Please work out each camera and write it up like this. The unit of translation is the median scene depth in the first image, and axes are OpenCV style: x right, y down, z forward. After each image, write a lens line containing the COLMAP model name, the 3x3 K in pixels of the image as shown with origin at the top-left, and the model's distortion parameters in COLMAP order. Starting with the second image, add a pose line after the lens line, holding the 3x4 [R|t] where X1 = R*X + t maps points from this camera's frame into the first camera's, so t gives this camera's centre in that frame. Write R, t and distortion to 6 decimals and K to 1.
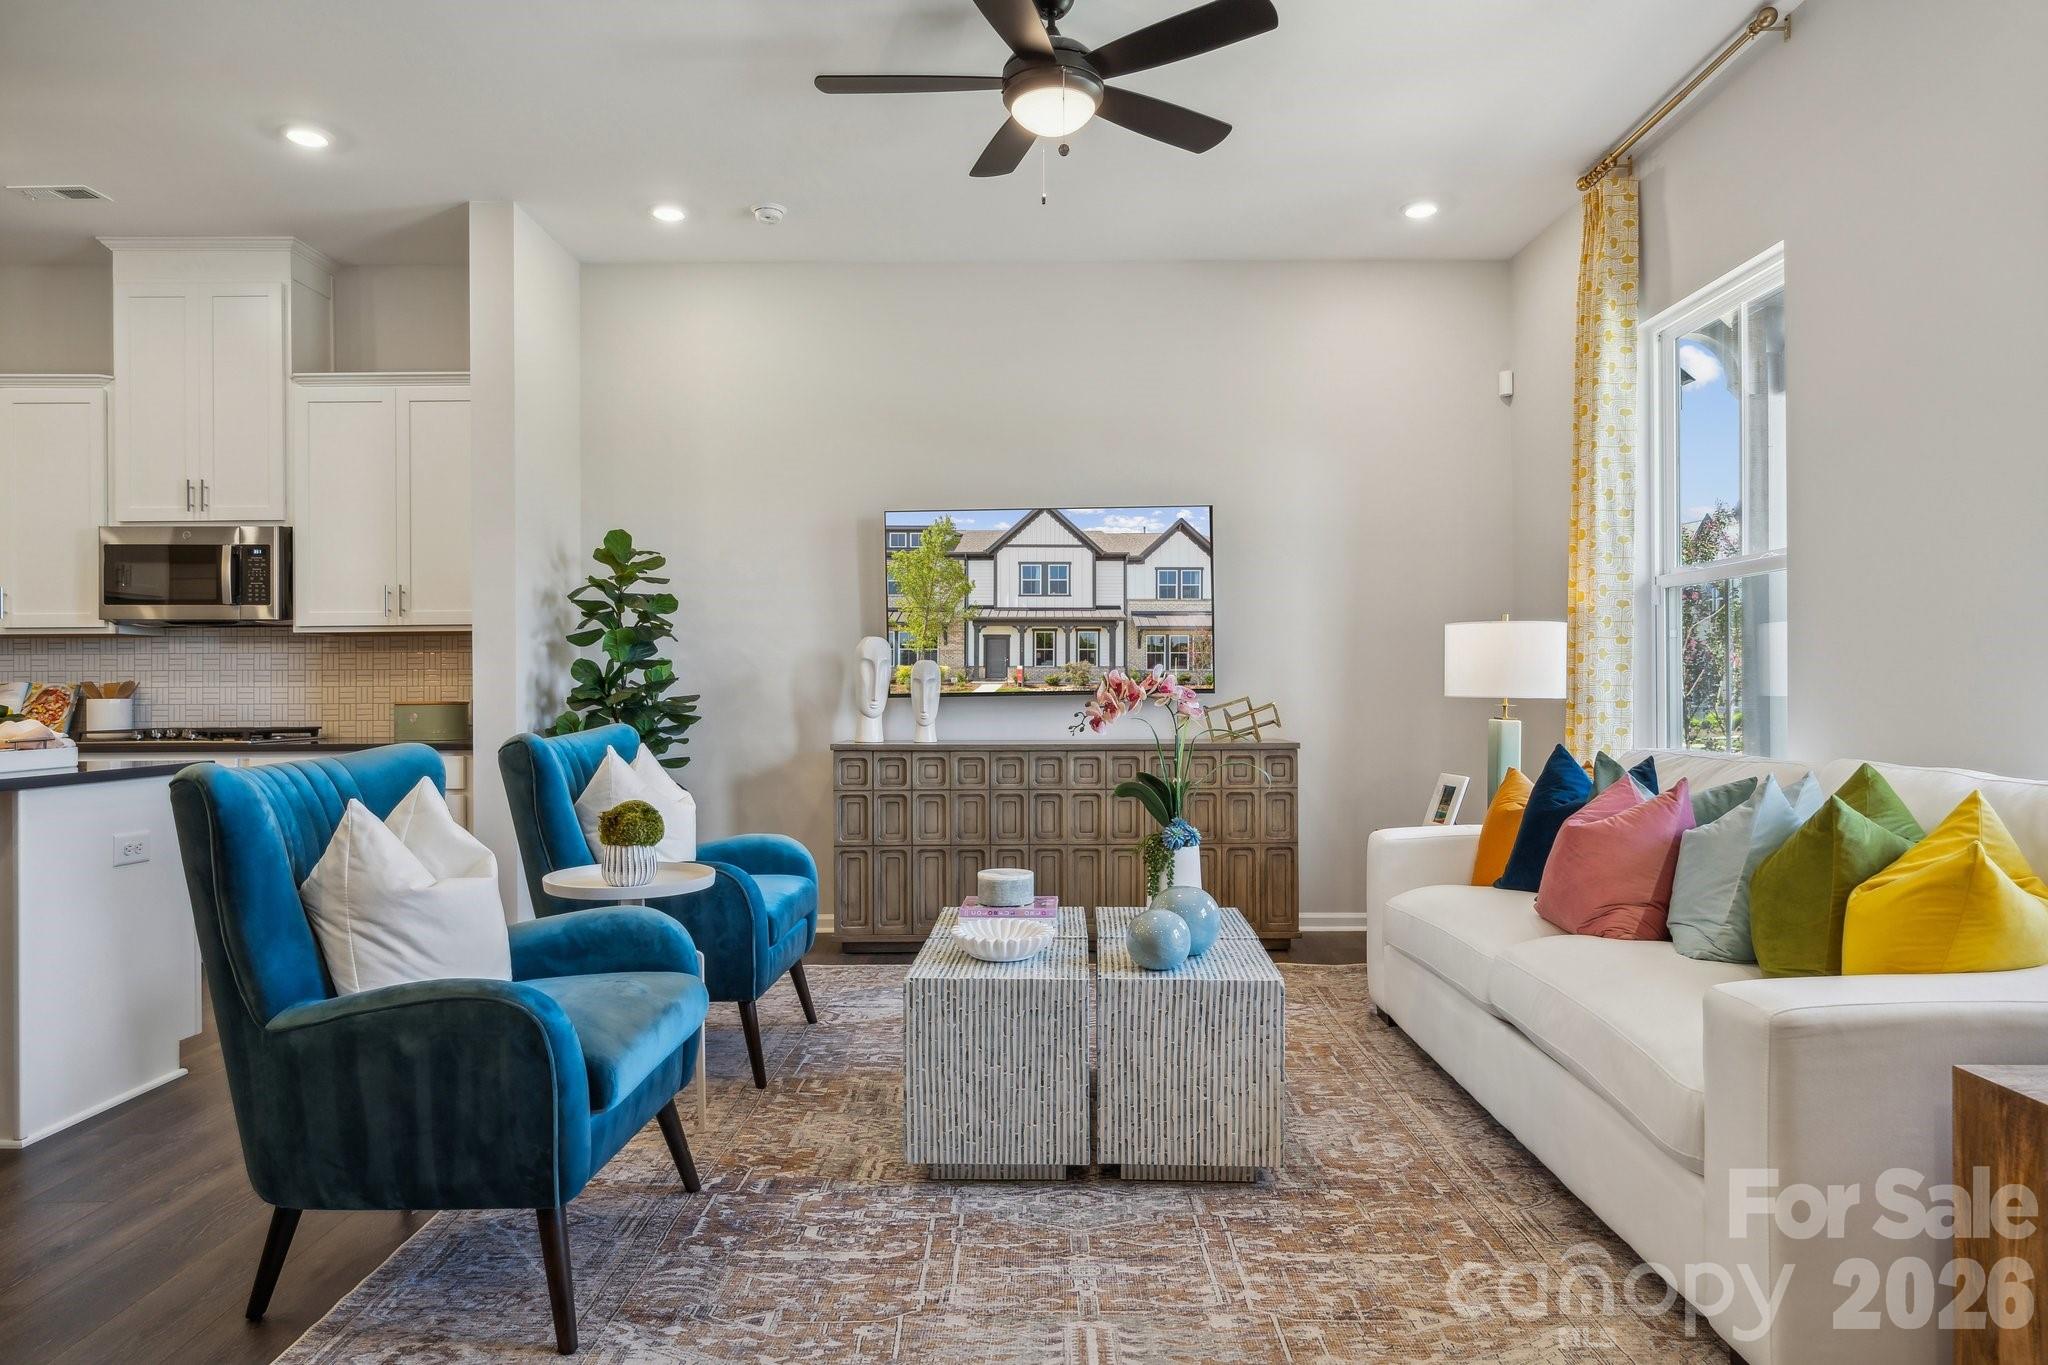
lens RADIAL K [[1180.7, 0, 1031.0], [0, 1180.7, 689.9], [0, 0, 1]] dist [0.011906, -0.009894]
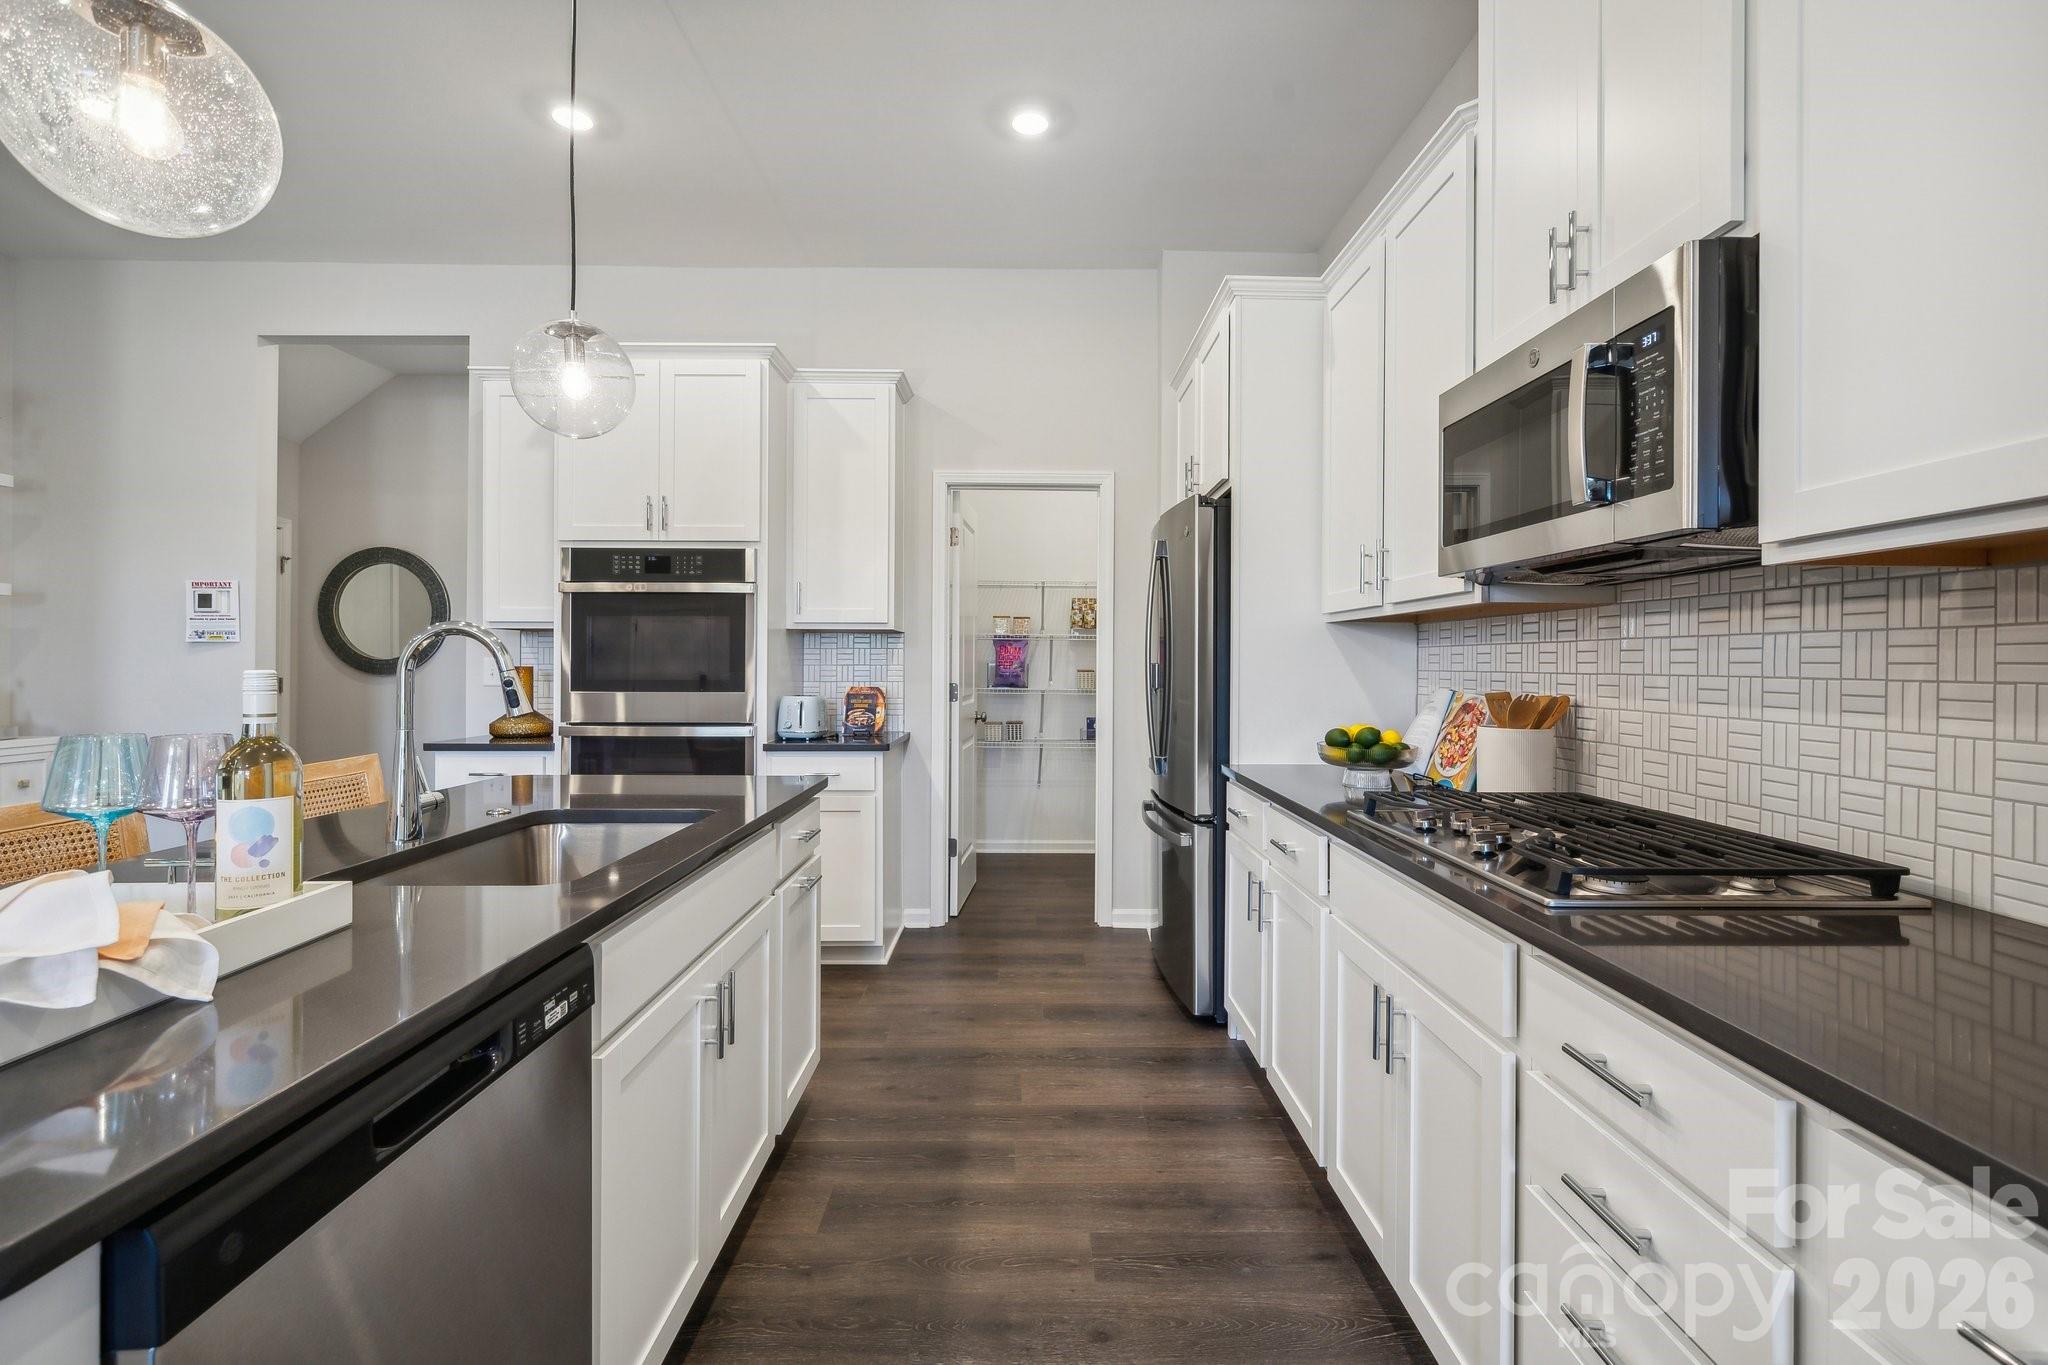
lens RADIAL K [[918.7, 0, 1038.7], [0, 918.7, 666.6], [0, 0, 1]] dist [-0.001182, 0.000030]
pose [[0.019105, 0.009098, -0.999776, -0.385400], [-0.003756, 0.999952, 0.009028, -0.023481], [0.999810, 0.003582, 0.019138, 0.808528]]
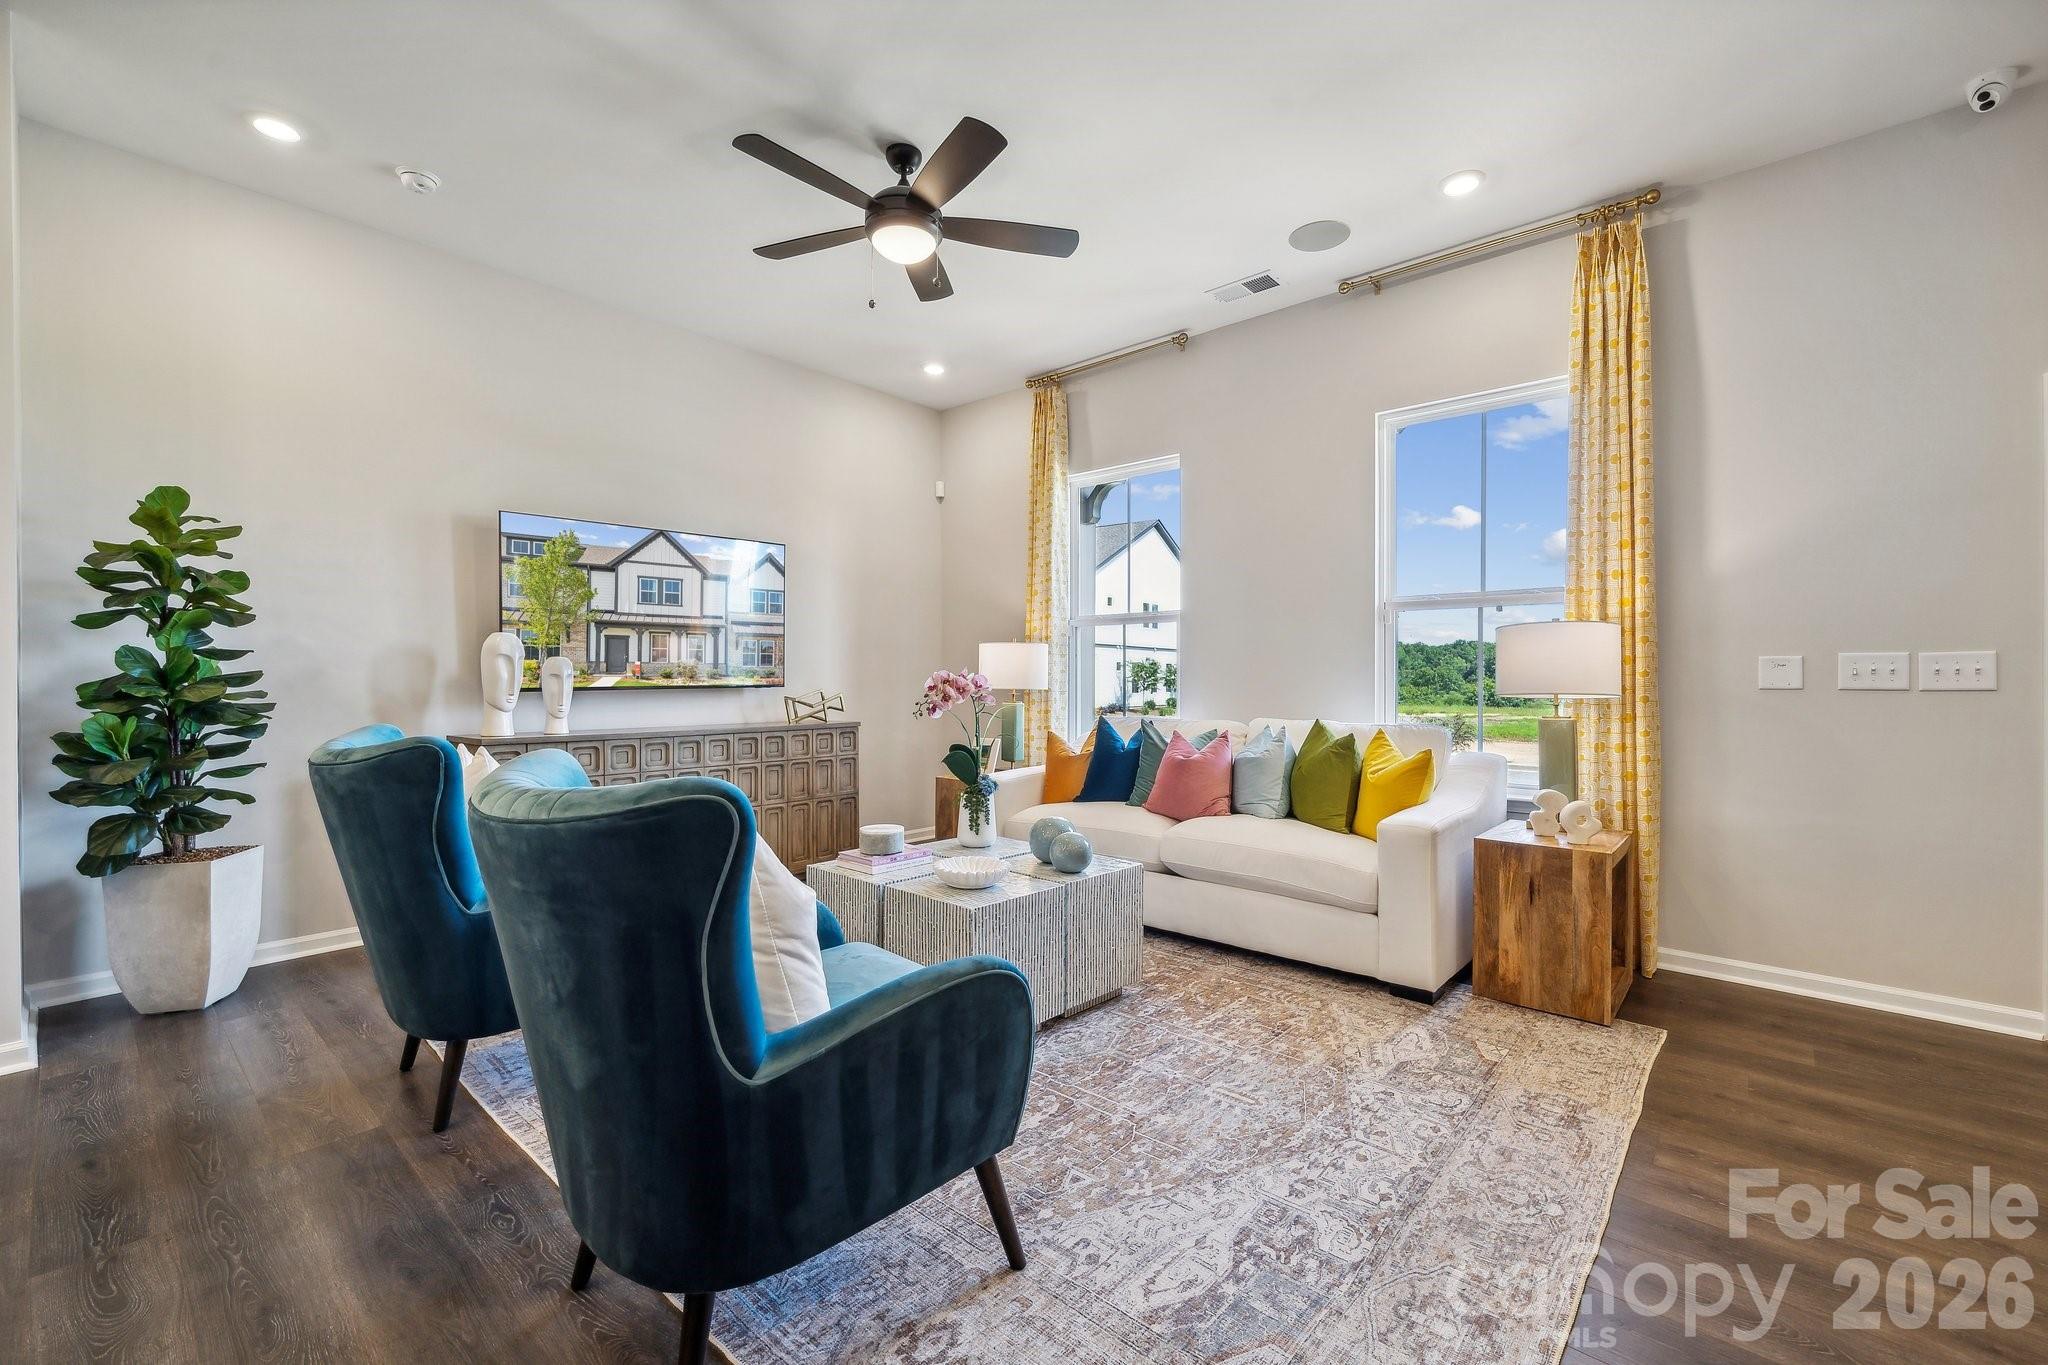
lens RADIAL K [[845.4, 0, 1030.6], [0, 845.4, 685.8], [0, 0, 1]] dist [0.001719, 0.000238]
pose [[0.662624, -0.002439, 0.748948, -0.386194], [-0.000591, 0.999993, 0.003780, -0.002065], [-0.748952, -0.002947, 0.662618, 0.175234]]
